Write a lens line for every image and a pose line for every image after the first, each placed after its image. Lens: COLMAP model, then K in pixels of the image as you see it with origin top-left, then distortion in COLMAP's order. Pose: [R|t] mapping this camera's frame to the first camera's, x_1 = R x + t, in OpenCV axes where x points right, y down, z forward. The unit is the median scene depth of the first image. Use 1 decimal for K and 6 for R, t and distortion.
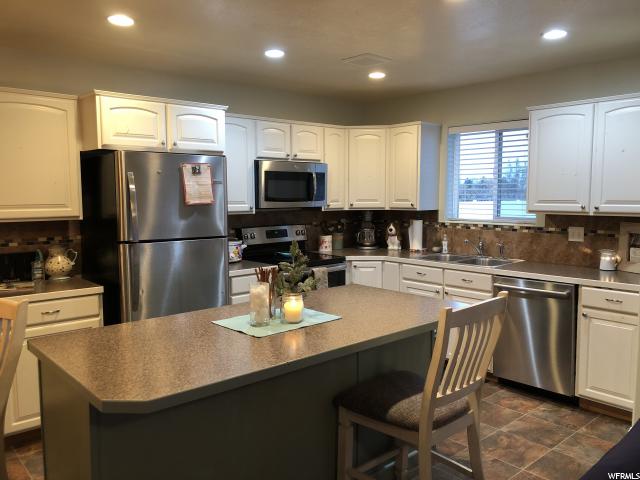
lens RADIAL K [[522.4, 0, 319.9], [0, 522.4, 241.2], [0, 0, 1]] dist [0.004869, 0.002476]
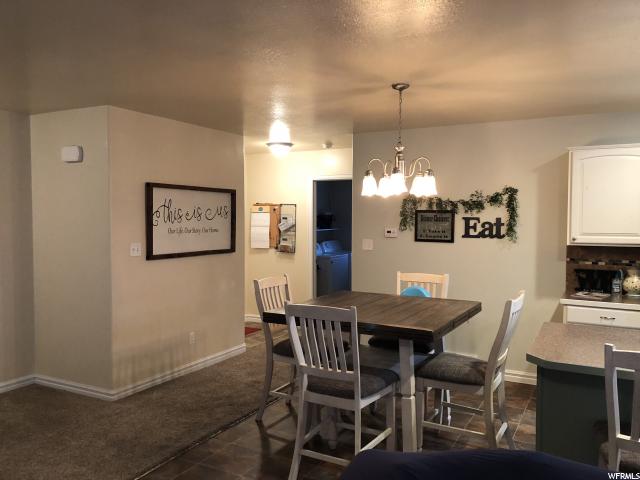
lens RADIAL K [[522.4, 0, 320.0], [0, 522.4, 239.4], [0, 0, 1]] dist [0.004869, 0.002476]
pose [[0.137391, 0.032801, -0.989974, 0.607765], [-0.095222, 0.995260, 0.019761, -0.012332], [0.985929, 0.091552, 0.139864, 0.110606]]
